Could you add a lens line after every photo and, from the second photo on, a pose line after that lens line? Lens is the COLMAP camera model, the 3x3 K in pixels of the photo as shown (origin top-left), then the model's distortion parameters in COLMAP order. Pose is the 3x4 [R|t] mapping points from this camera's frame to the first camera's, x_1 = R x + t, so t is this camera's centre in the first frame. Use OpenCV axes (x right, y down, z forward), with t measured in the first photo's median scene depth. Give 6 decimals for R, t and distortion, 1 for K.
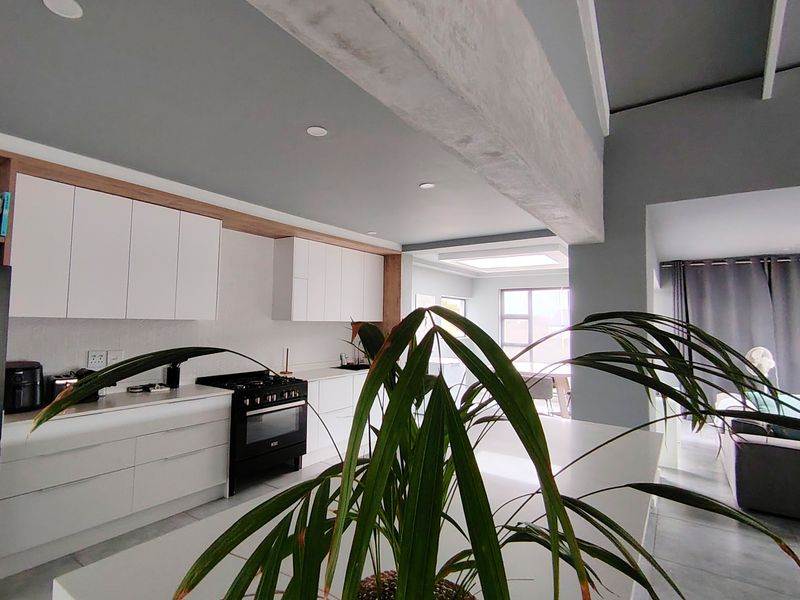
lens RADIAL K [[437.7, 0, 377.7], [0, 437.7, 298.5], [0, 0, 1]] dist [0.002578, 0.001625]
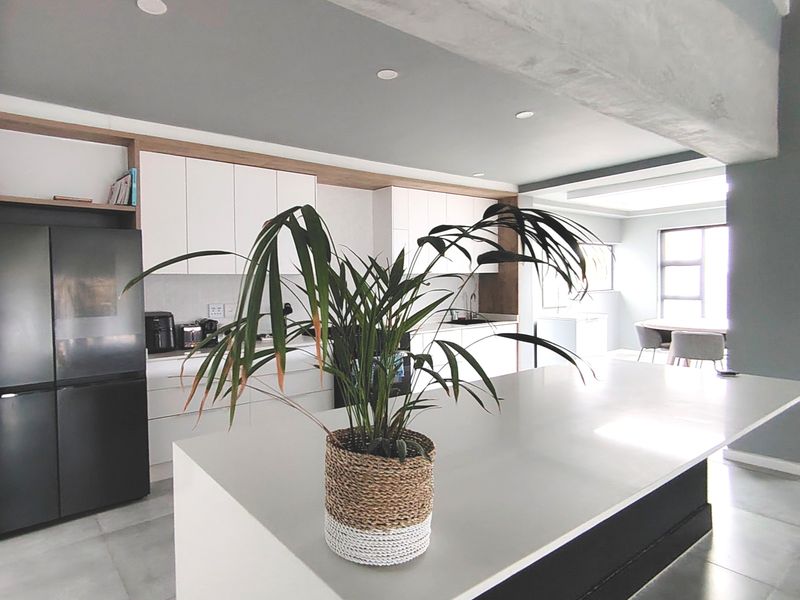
lens RADIAL K [[497.8, 0, 384.8], [0, 497.8, 298.0], [0, 0, 1]] dist [0.007131, -0.001421]
pose [[0.961649, -0.030379, -0.272595, 0.117076], [0.052030, 0.996007, 0.072550, 0.031586], [0.269303, -0.083951, 0.959390, -0.100061]]
